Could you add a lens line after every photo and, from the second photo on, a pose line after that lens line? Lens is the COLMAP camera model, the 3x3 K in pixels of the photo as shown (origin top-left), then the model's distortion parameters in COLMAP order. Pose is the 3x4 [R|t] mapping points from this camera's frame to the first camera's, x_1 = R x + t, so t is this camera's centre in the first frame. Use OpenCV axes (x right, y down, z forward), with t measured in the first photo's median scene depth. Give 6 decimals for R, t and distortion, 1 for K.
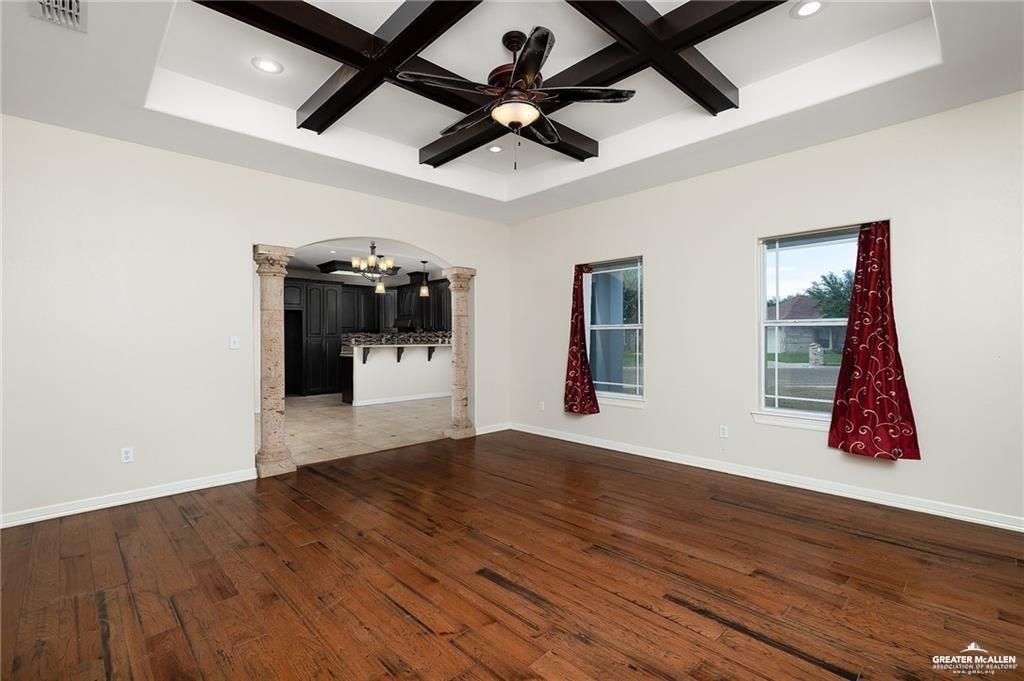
lens RADIAL K [[439.6, 0, 512.0], [0, 439.6, 340.5], [0, 0, 1]] dist [-0.000029, -0.000022]
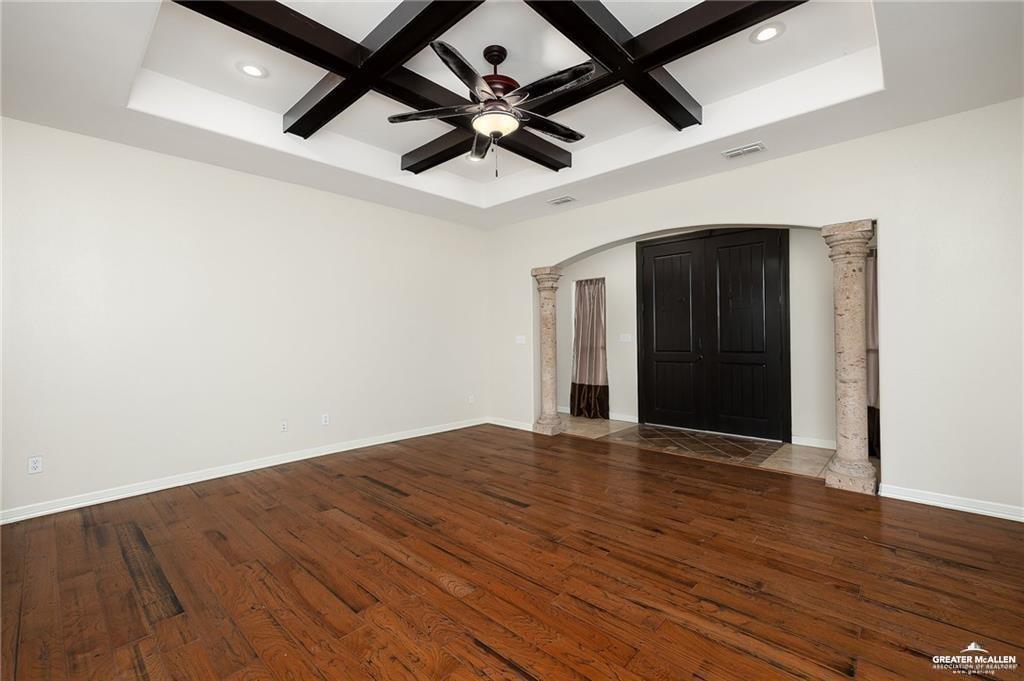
lens RADIAL K [[439.6, 0, 512.0], [0, 439.6, 340.5], [0, 0, 1]] dist [-0.000029, -0.000022]
pose [[-0.998165, 0.017880, -0.057857, 0.040470], [0.016783, 0.999671, 0.019382, -0.017471], [0.058185, 0.018376, -0.998137, 2.094746]]
